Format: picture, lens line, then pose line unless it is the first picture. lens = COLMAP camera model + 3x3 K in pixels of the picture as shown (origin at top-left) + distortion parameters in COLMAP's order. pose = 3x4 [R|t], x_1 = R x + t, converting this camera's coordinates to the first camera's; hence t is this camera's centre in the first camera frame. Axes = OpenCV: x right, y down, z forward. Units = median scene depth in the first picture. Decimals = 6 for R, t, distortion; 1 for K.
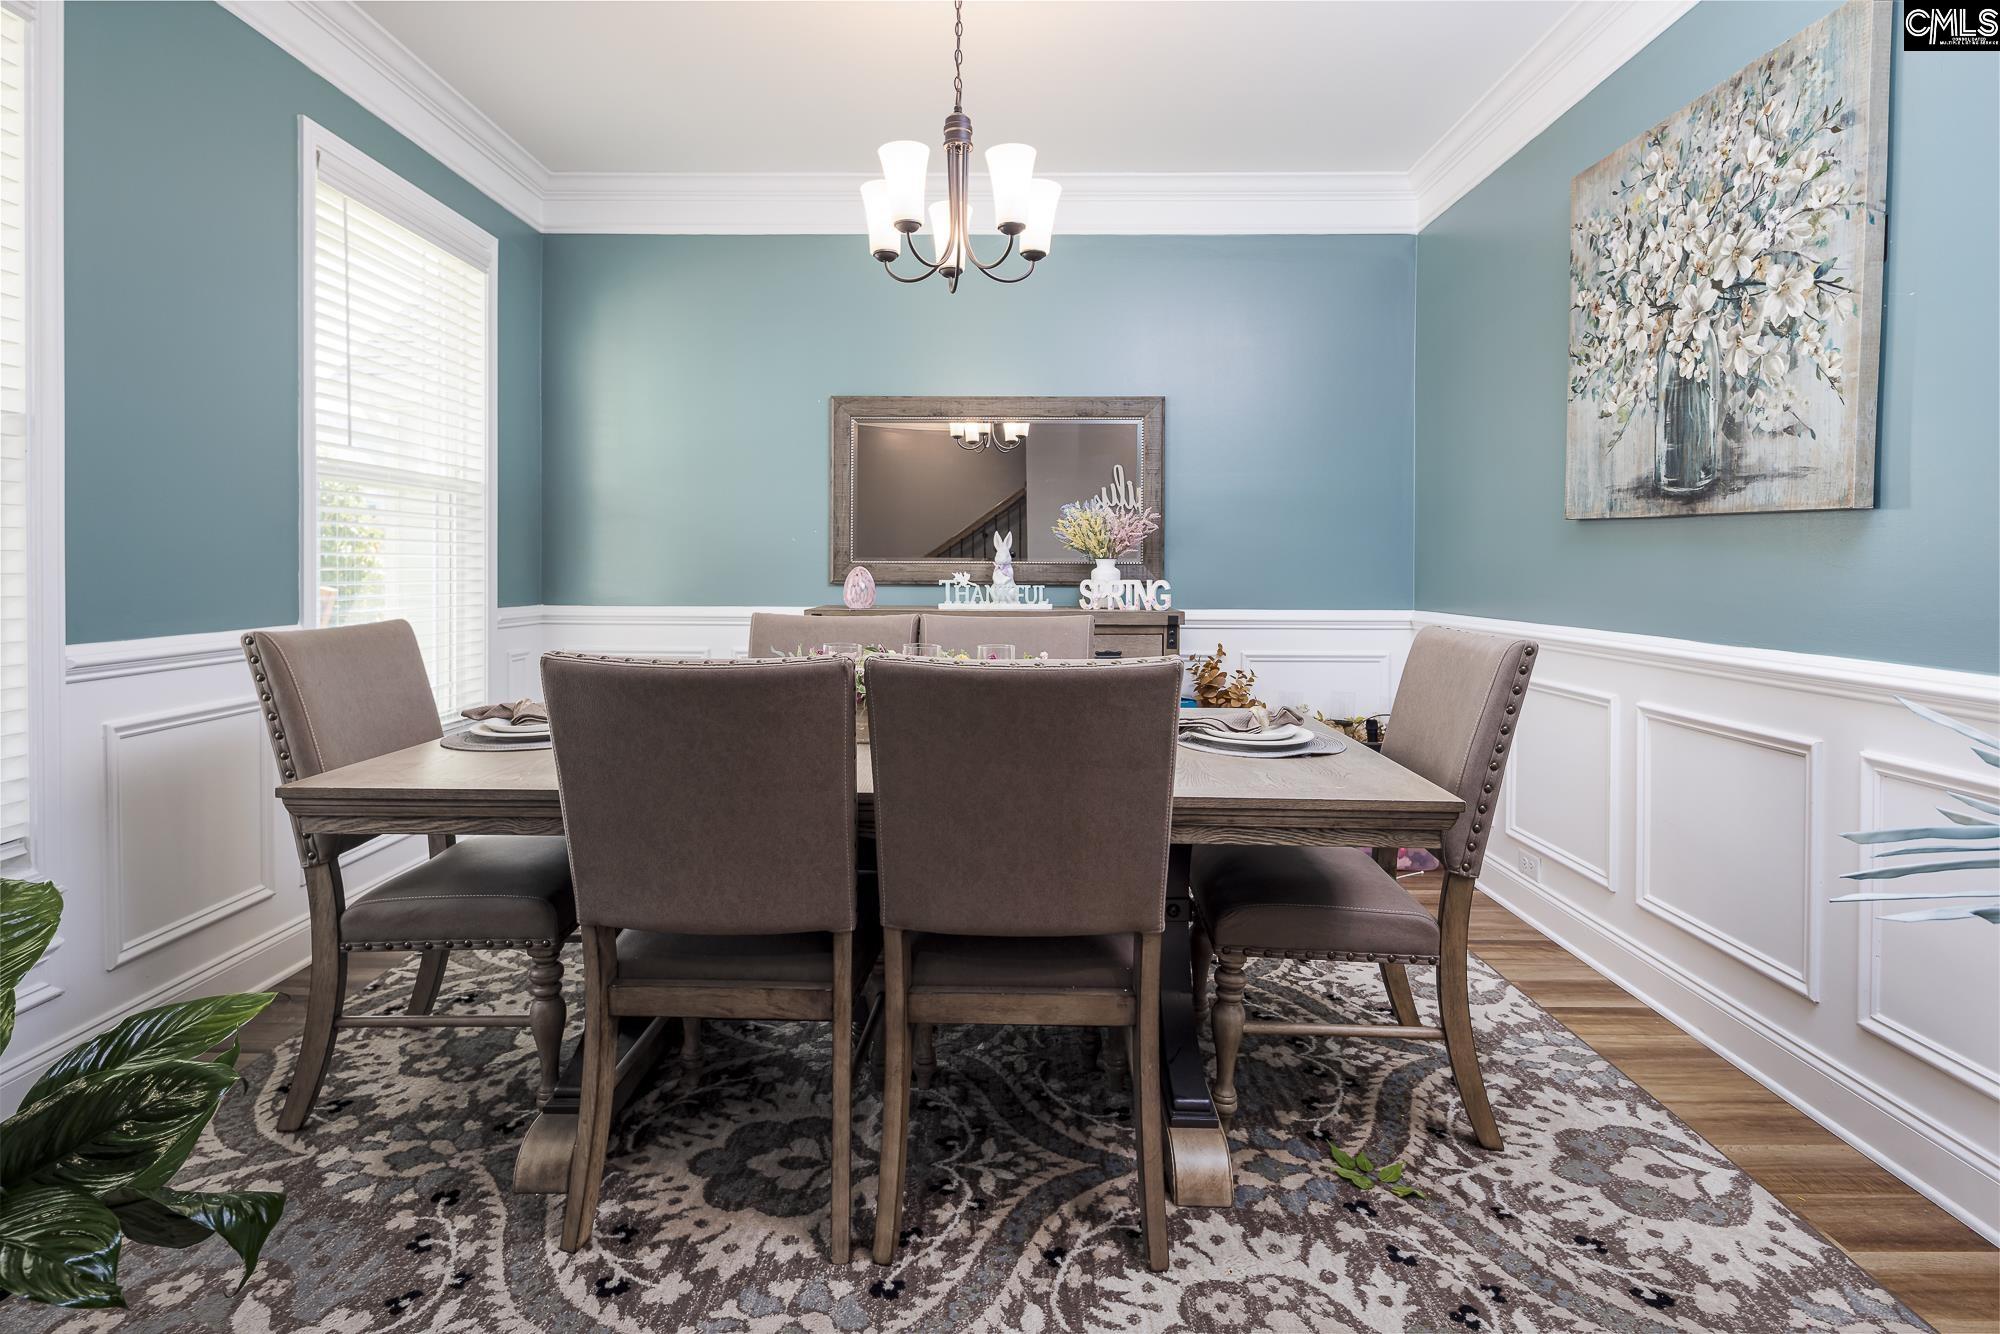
lens RADIAL K [[971.8, 0, 993.8], [0, 971.8, 572.9], [0, 0, 1]] dist [0.007890, -0.004759]
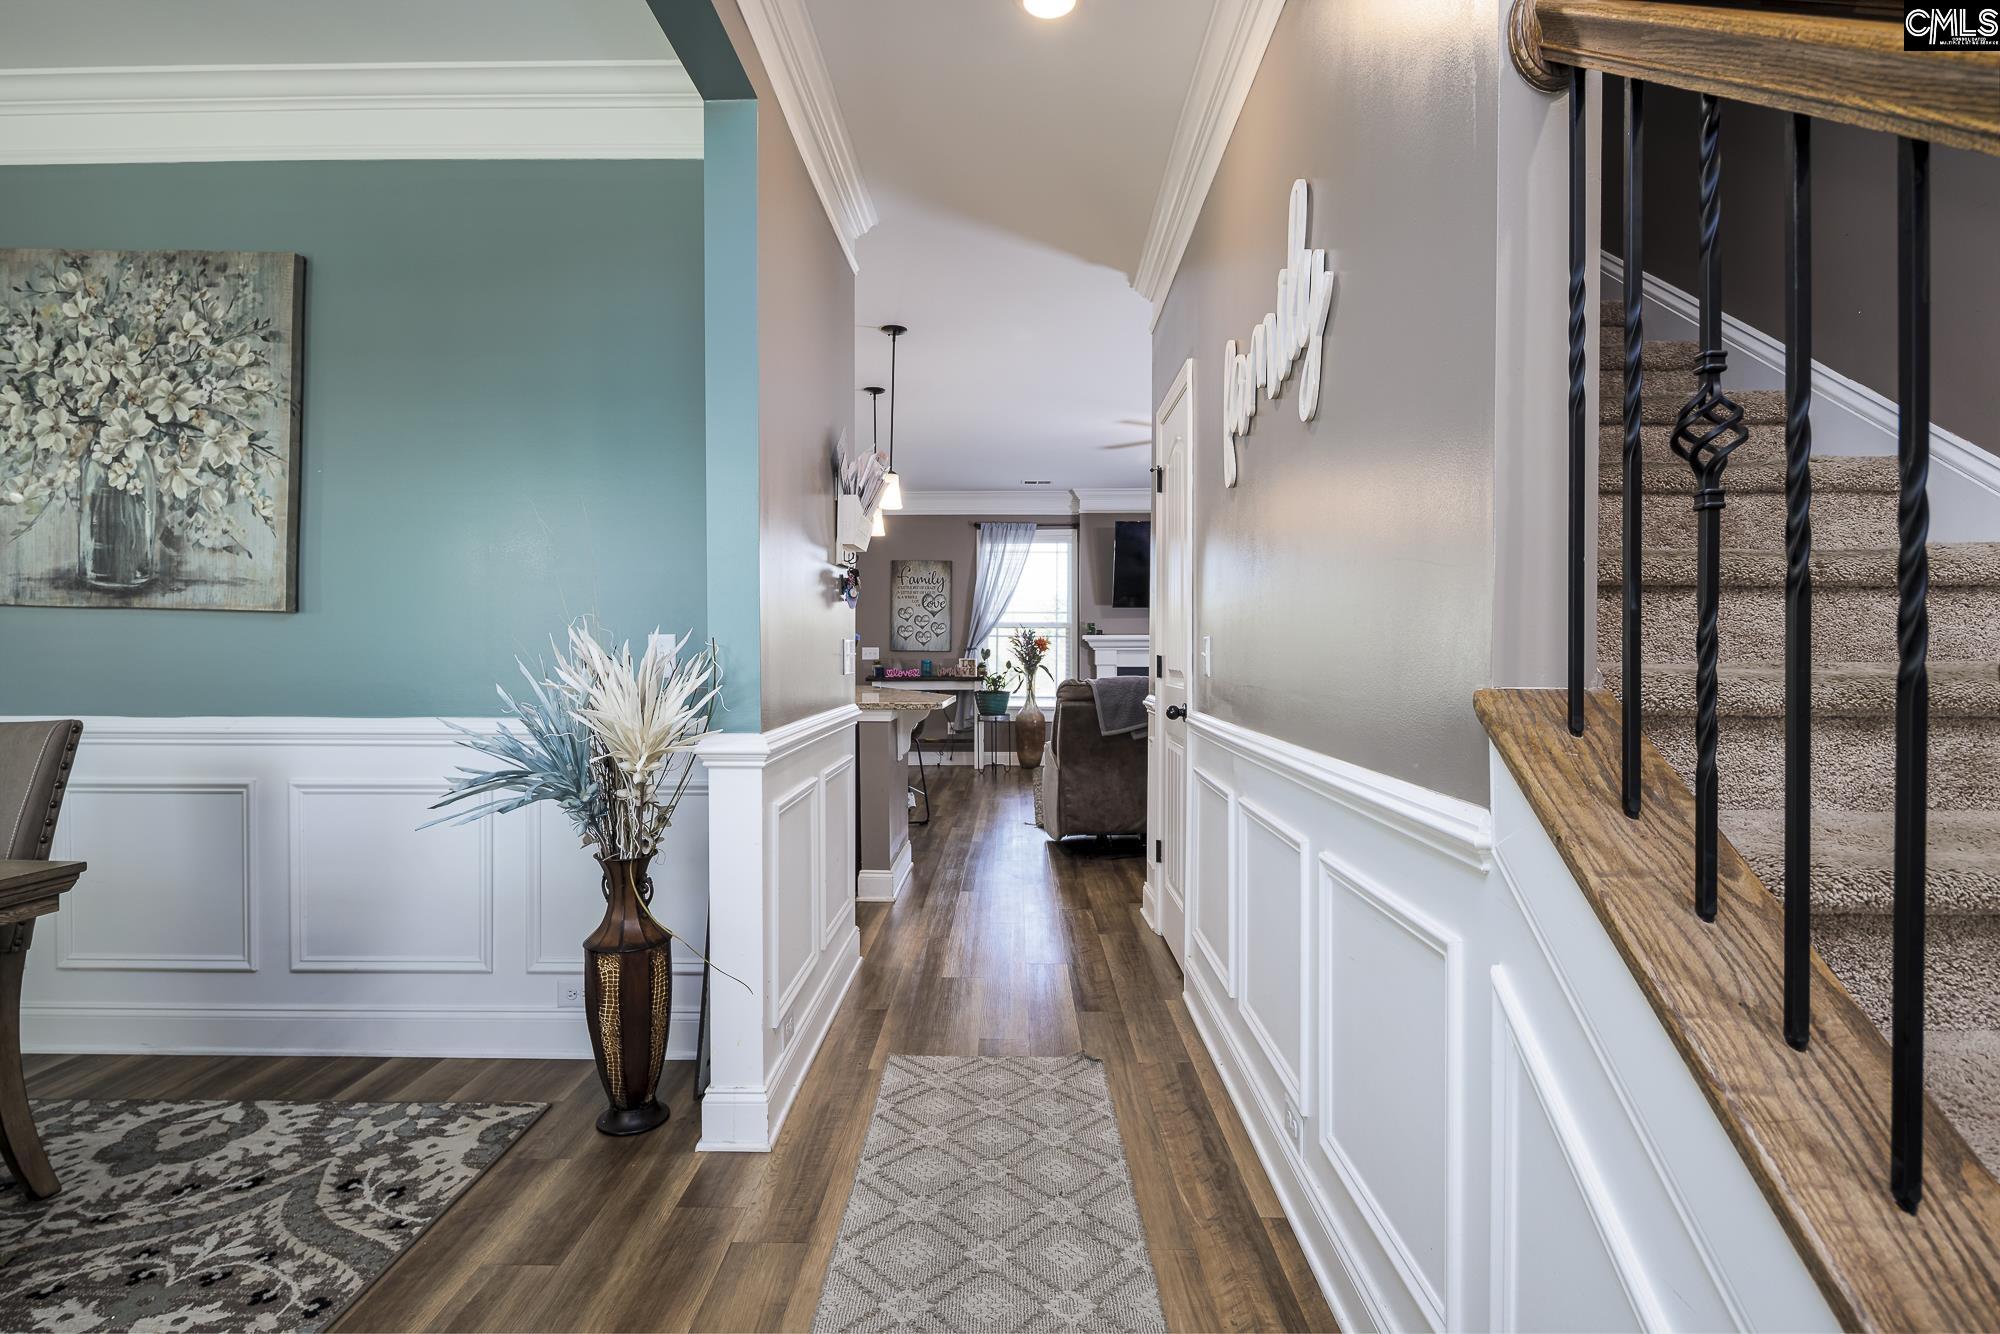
lens RADIAL K [[988.7, 0, 1000.0], [0, 988.7, 667.0], [0, 0, 1]] dist [-0.000543, -0.000814]
pose [[0.006868, -0.018142, 0.999812, -0.508287], [0.007091, 0.999811, 0.018094, -0.003226], [-0.999951, 0.006966, 0.006995, -0.053908]]
